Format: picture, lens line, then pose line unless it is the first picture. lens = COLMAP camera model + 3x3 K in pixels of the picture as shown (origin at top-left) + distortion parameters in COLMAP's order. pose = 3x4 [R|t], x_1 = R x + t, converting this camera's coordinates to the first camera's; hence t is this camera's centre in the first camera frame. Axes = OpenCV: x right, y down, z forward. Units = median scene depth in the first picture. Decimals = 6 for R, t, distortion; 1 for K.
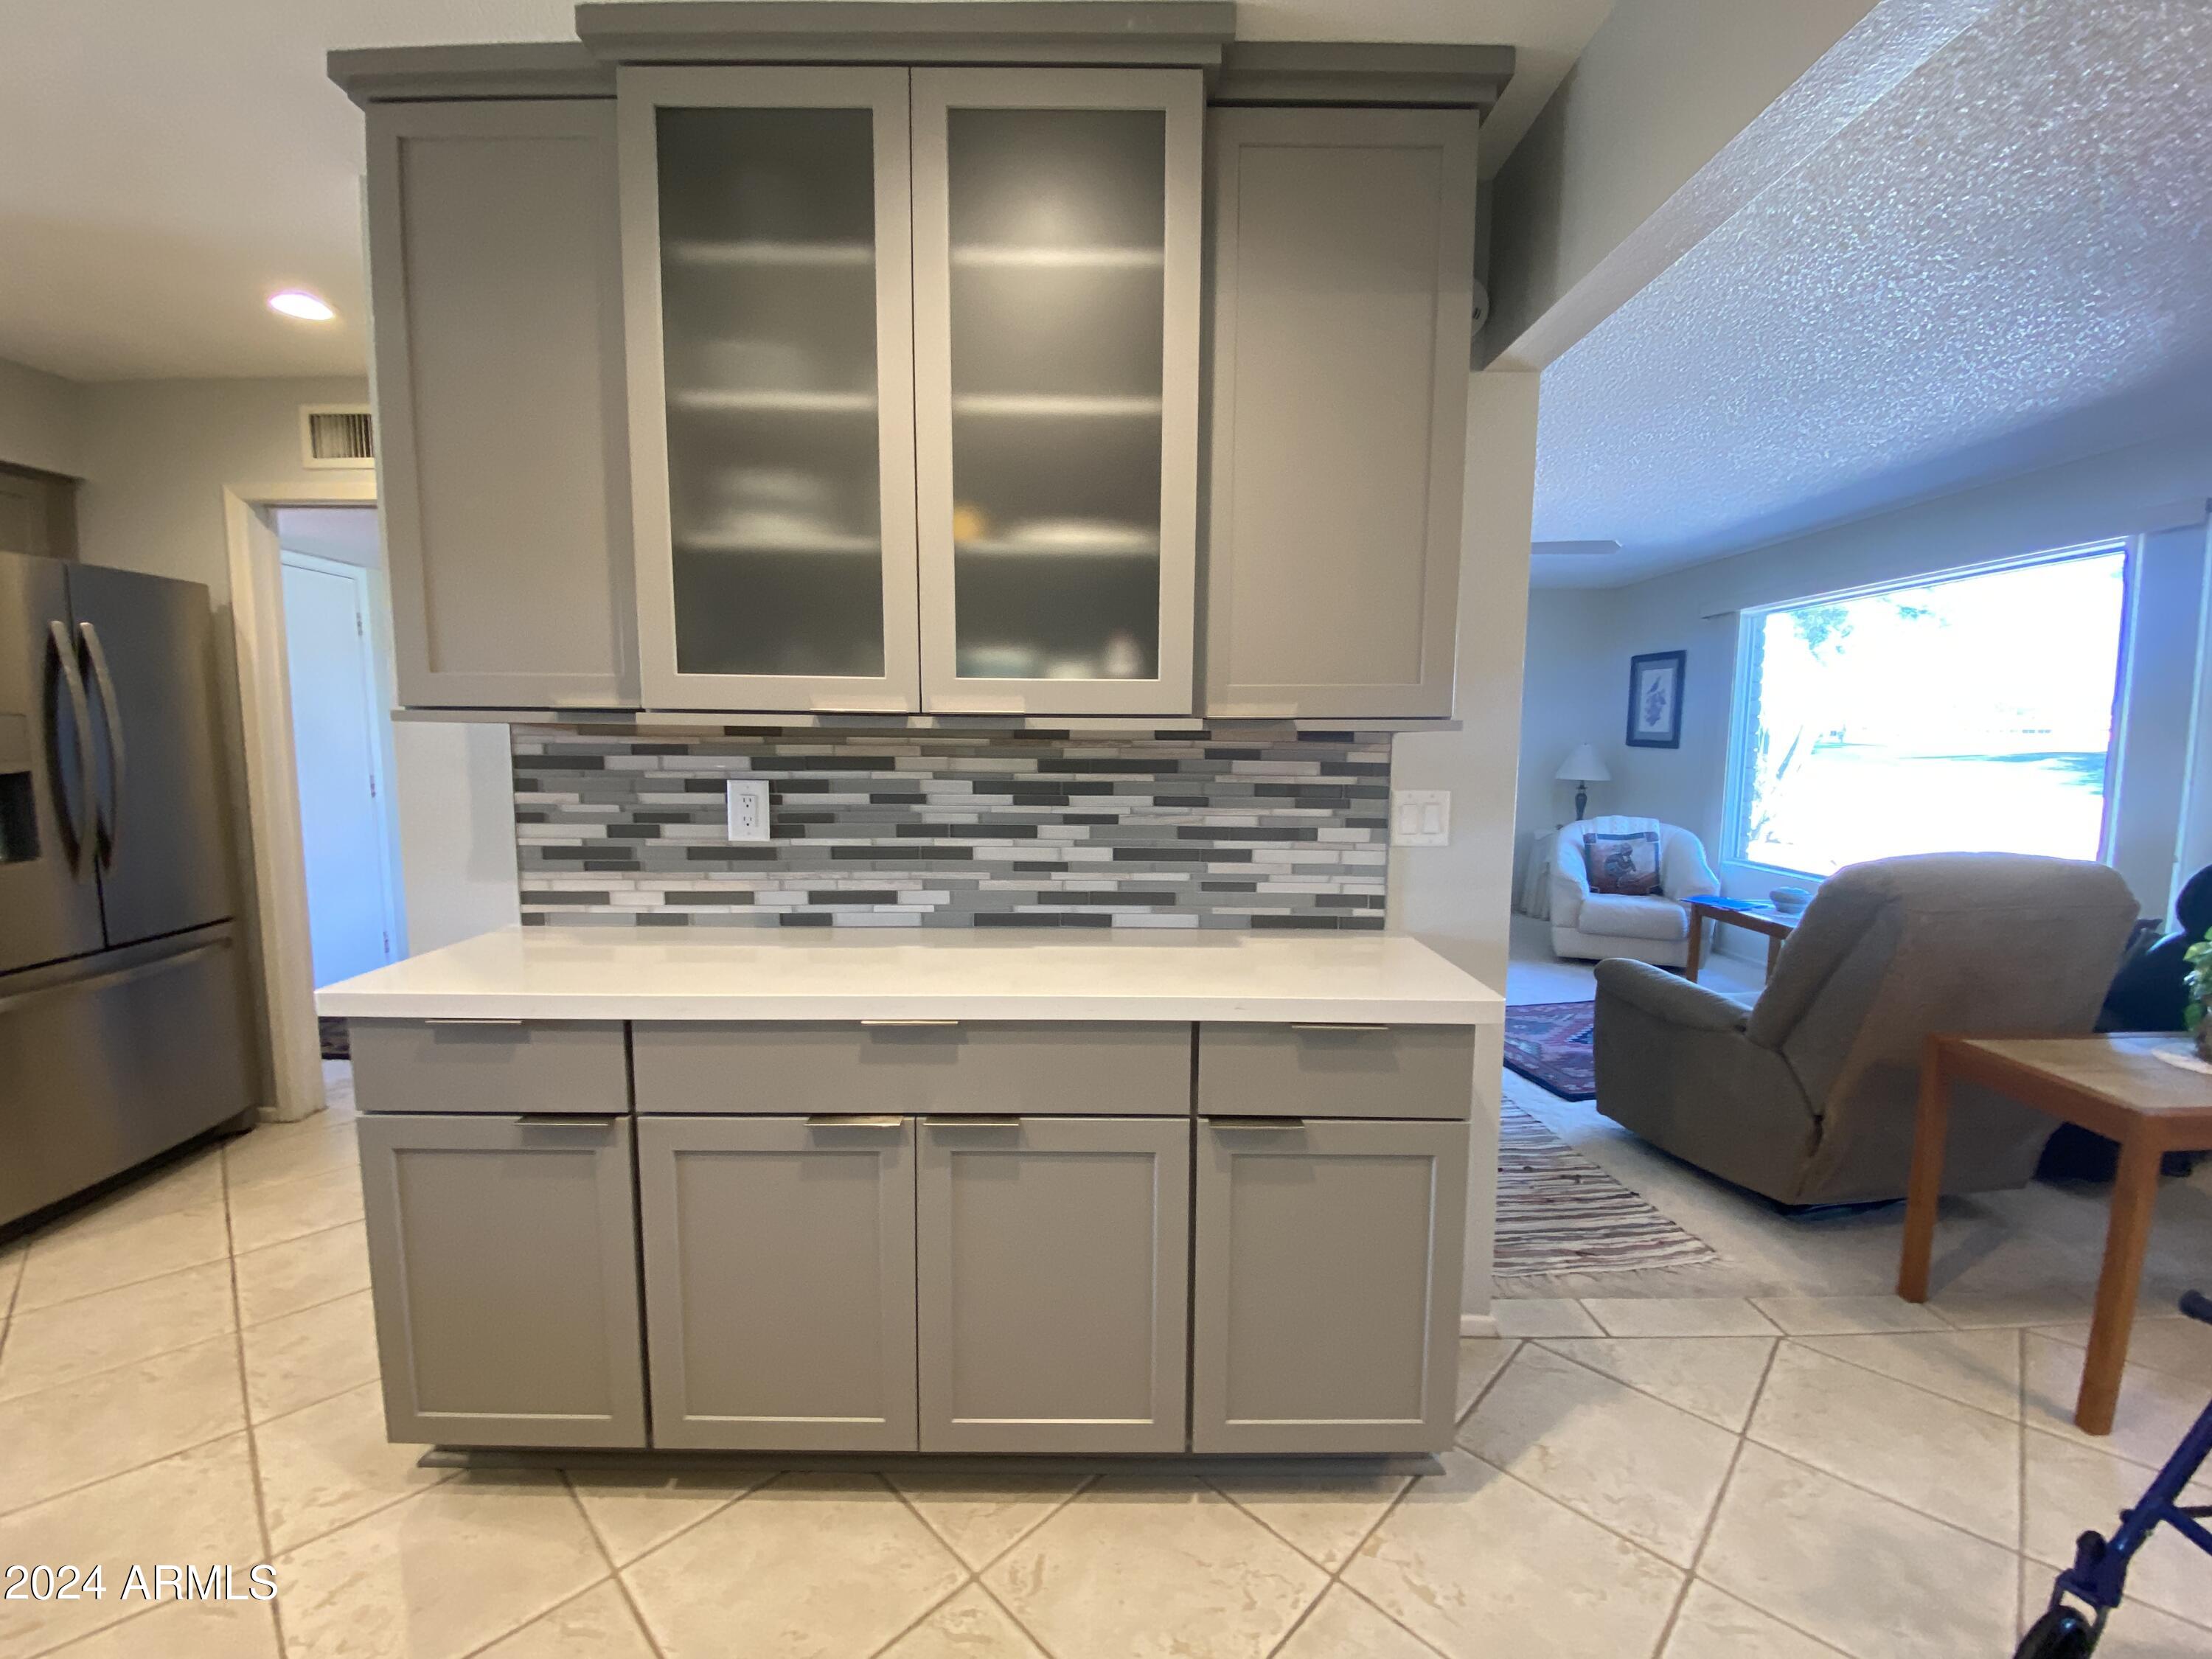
lens RADIAL K [[893.0, 0, 1112.0], [0, 893.0, 832.0], [0, 0, 1]] dist [-0.005428, -0.005808]
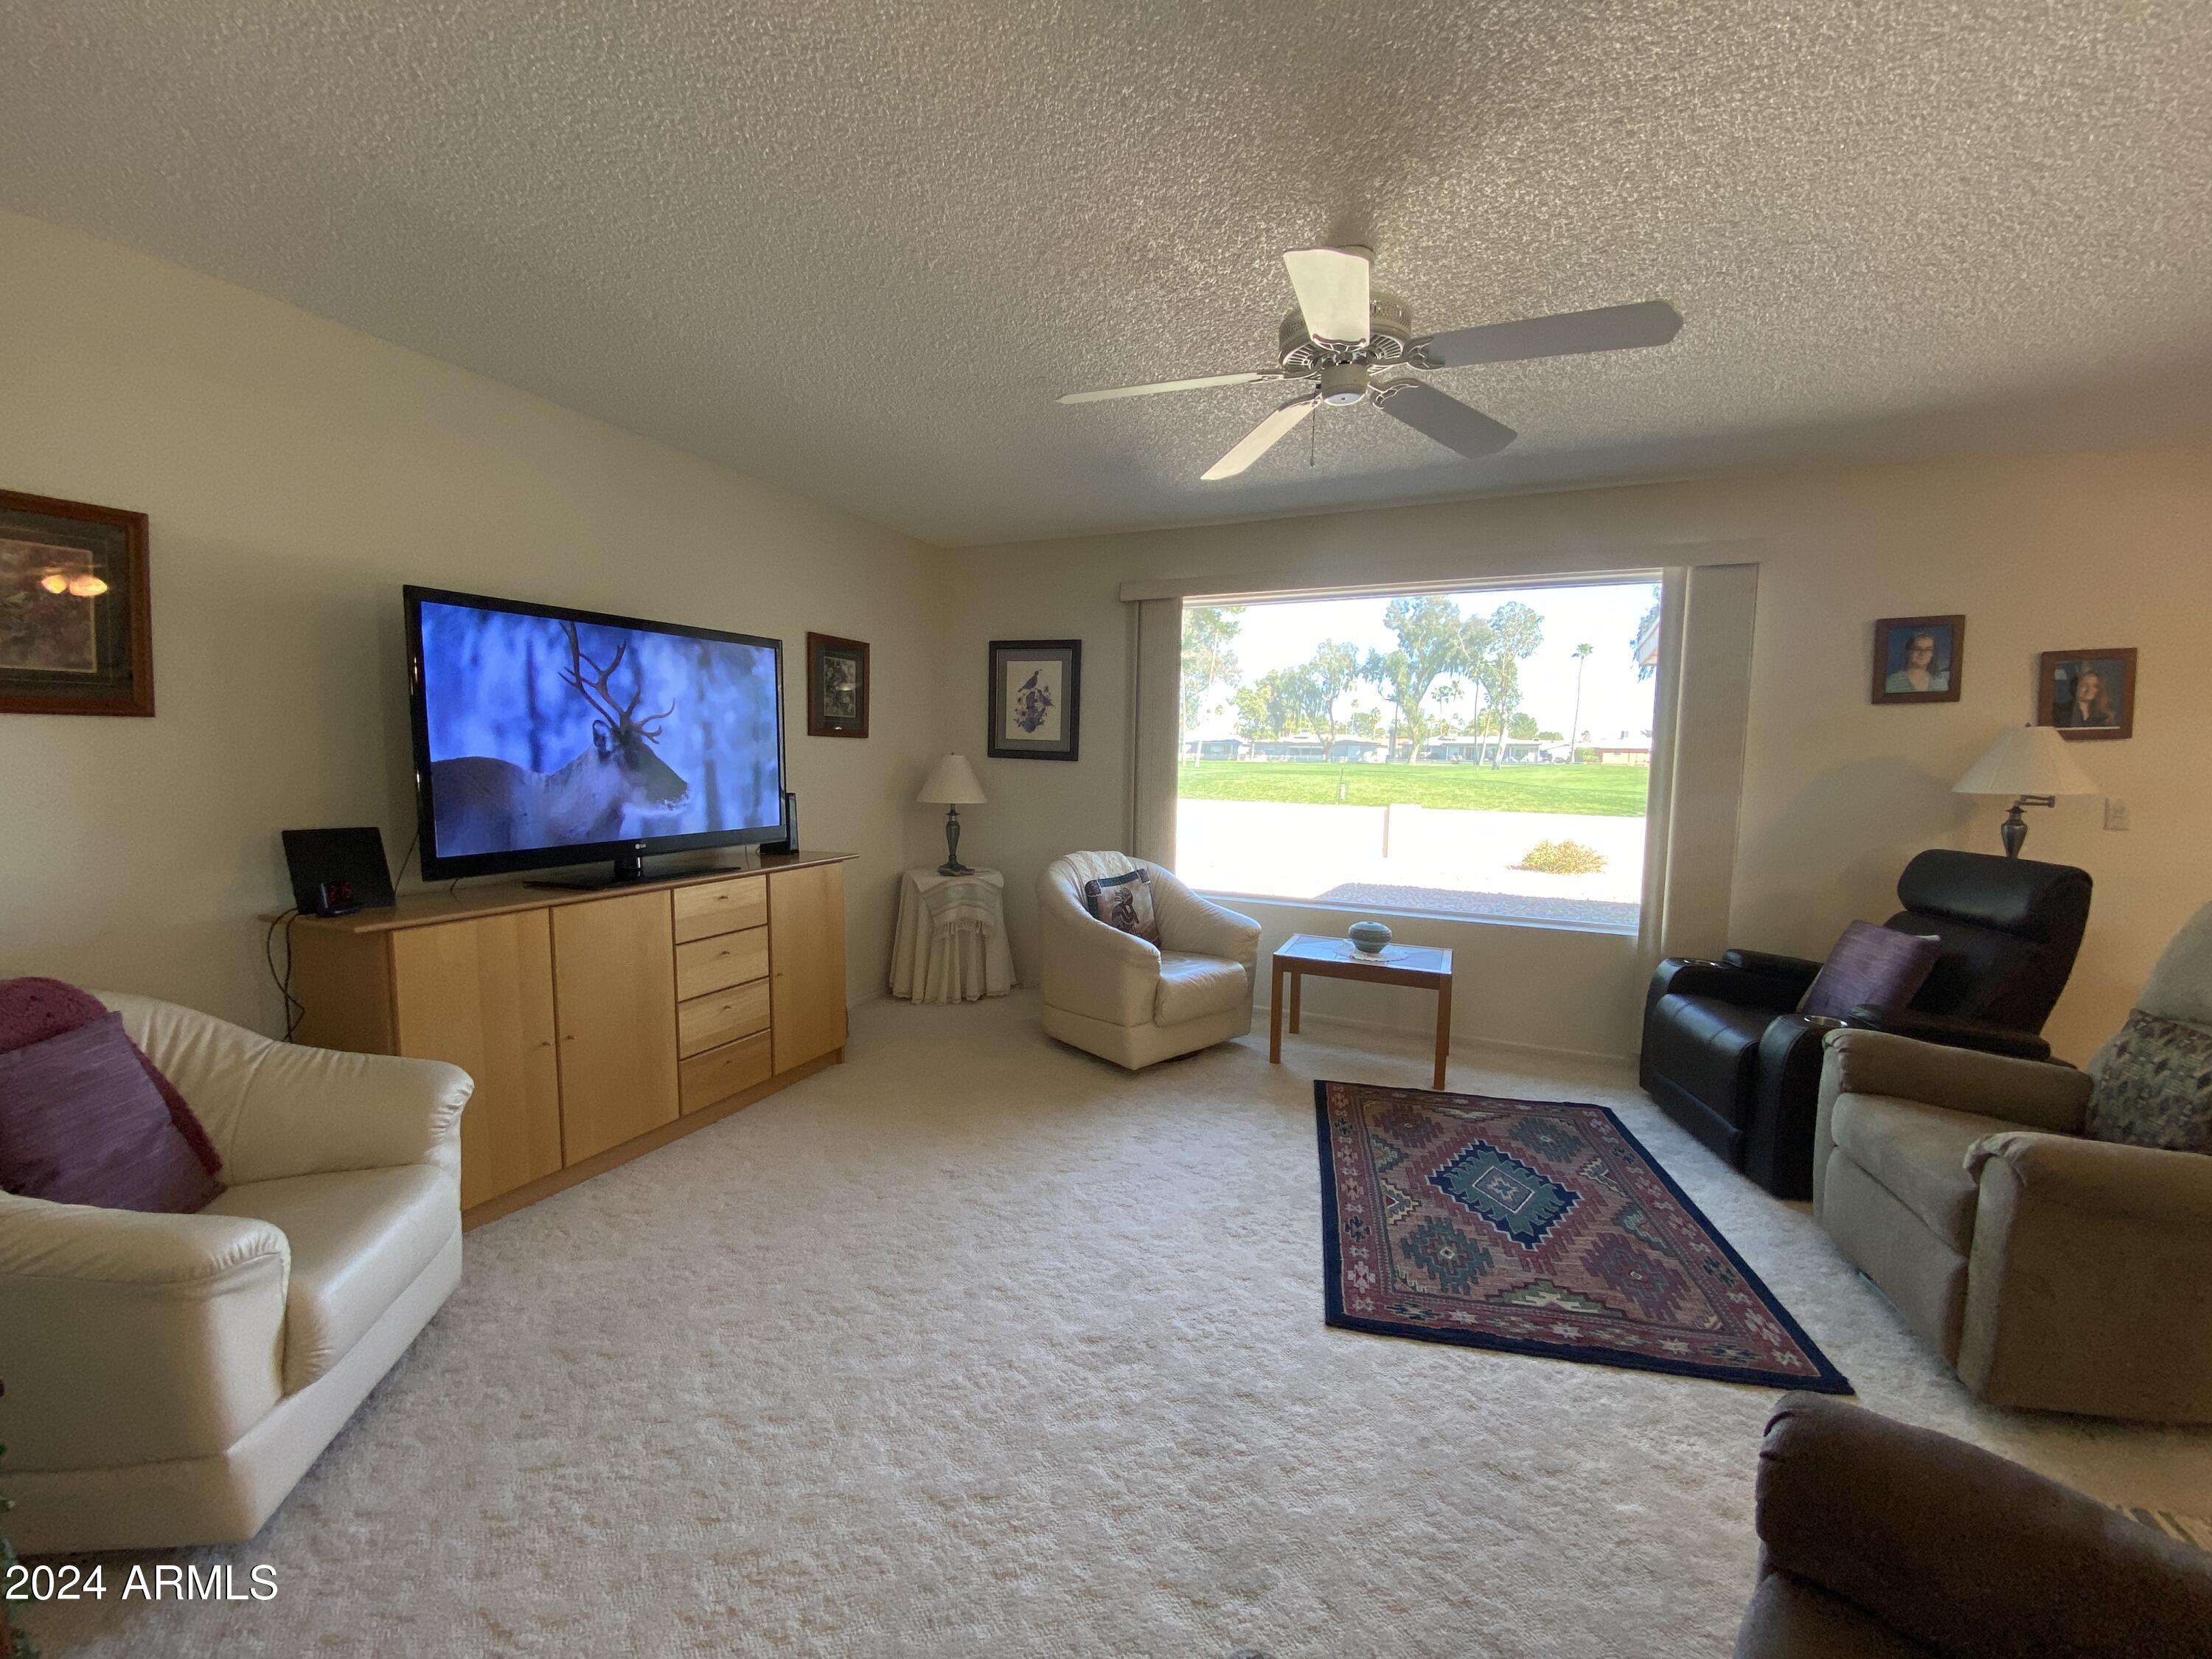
lens RADIAL K [[893.0, 0, 1111.8], [0, 893.0, 825.8], [0, 0, 1]] dist [-0.005428, -0.005808]
pose [[0.432259, -0.072979, 0.898791, -0.085781], [0.084416, 0.995618, 0.040242, -0.063151], [-0.897789, 0.058477, 0.436526, 0.605012]]
